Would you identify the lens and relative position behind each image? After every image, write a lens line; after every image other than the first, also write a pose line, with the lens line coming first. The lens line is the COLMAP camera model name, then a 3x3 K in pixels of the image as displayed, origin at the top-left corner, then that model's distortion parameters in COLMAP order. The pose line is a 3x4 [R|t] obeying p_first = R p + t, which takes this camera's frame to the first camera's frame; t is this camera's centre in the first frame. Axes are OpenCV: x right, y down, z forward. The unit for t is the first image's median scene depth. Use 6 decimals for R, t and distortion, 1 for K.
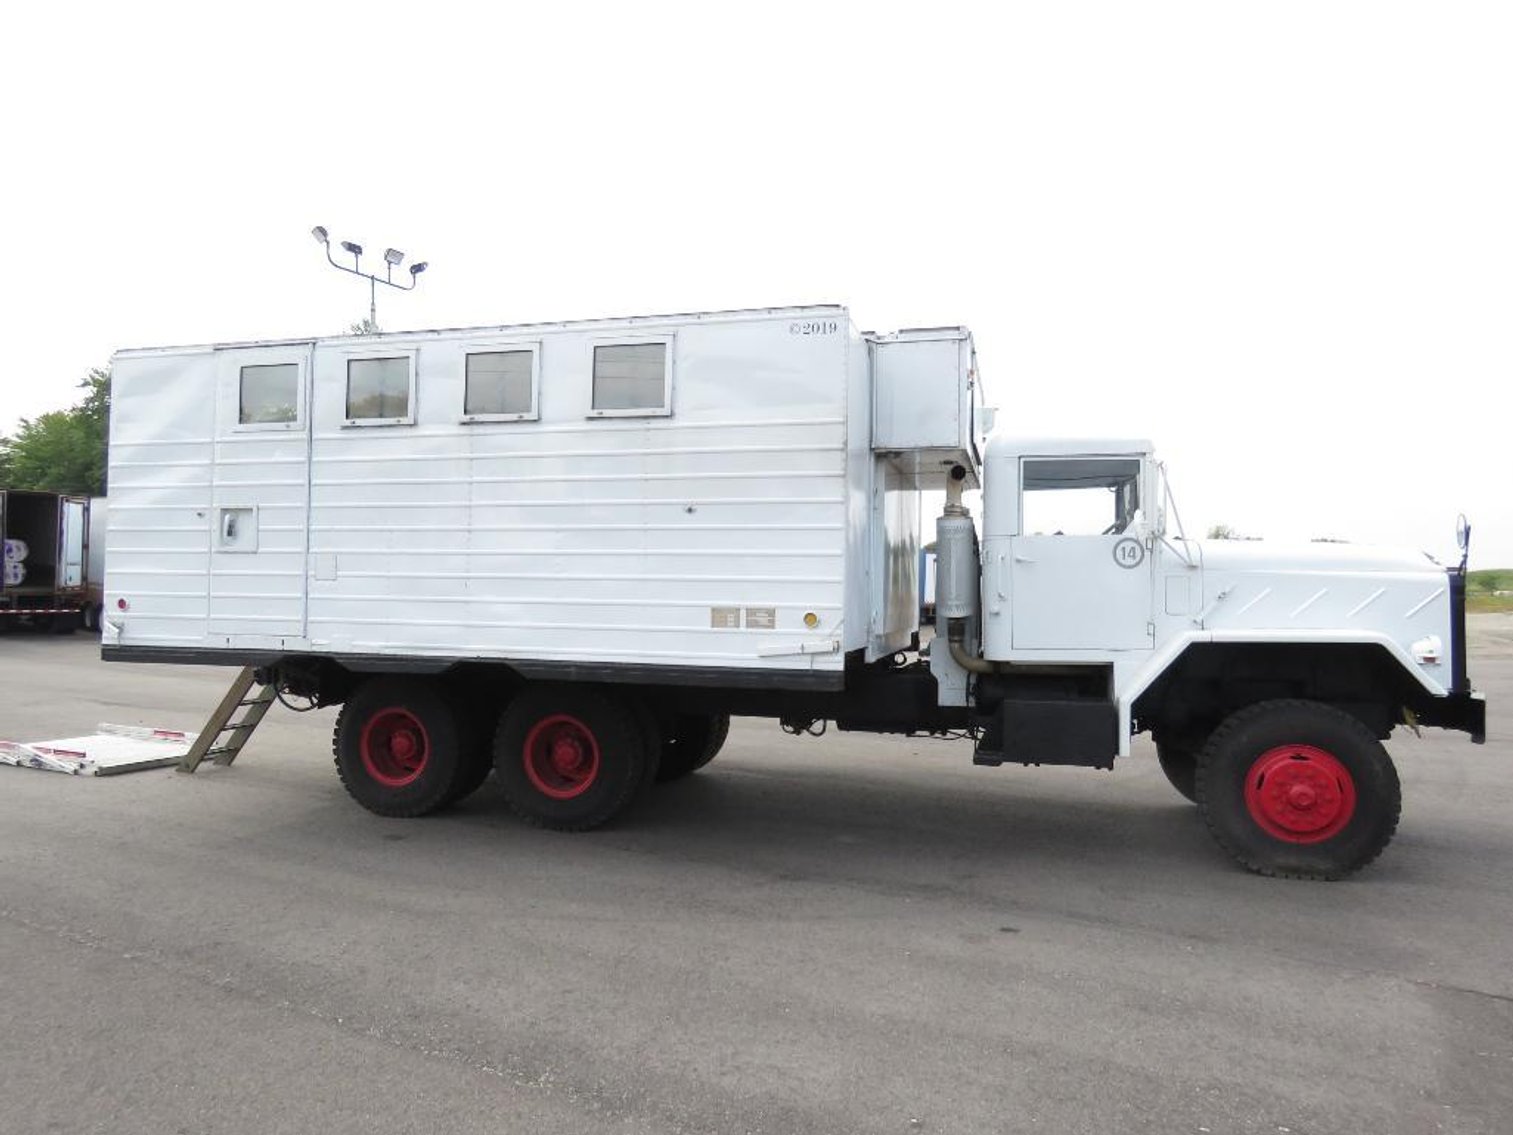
lens RADIAL K [[989.6, 0, 757.4], [0, 989.6, 584.6], [0, 0, 1]] dist [-0.004822, 0.001821]
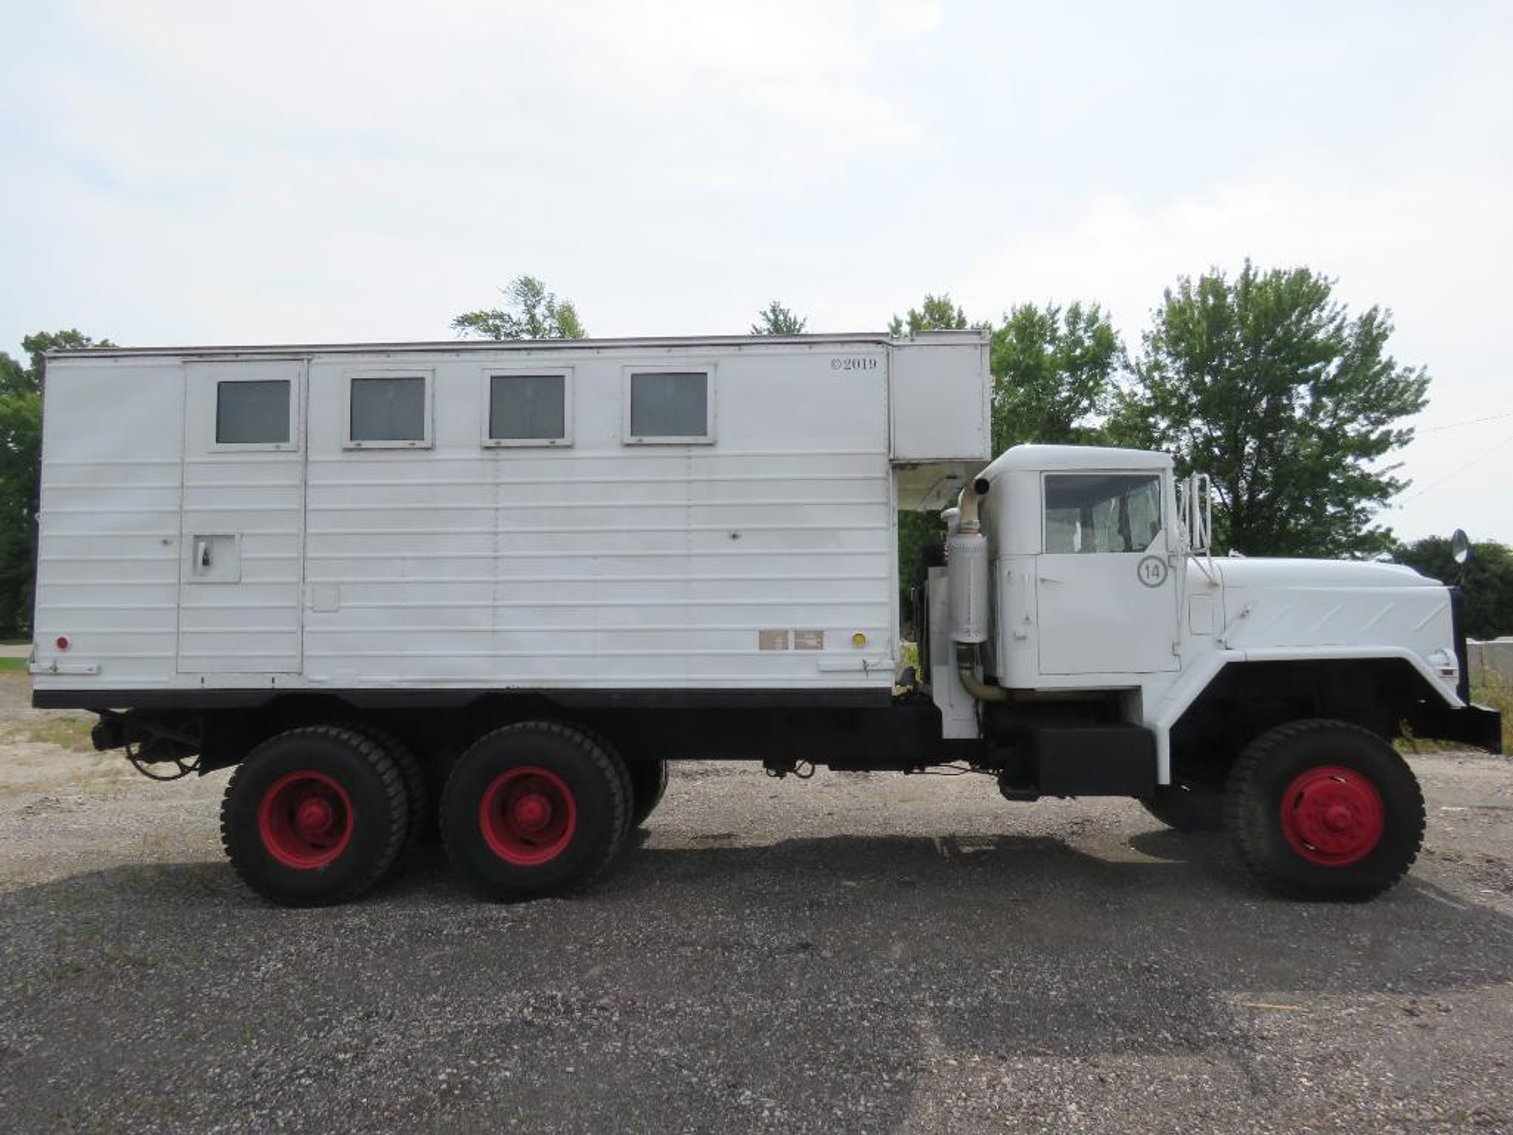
lens RADIAL K [[989.6, 0, 752.1], [0, 989.6, 570.1], [0, 0, 1]] dist [-0.004822, 0.001821]
pose [[0.977775, -0.007061, 0.209538, -0.249338], [0.017396, 0.998719, -0.047524, 0.008250], [-0.208934, 0.050113, 0.976645, 0.000728]]
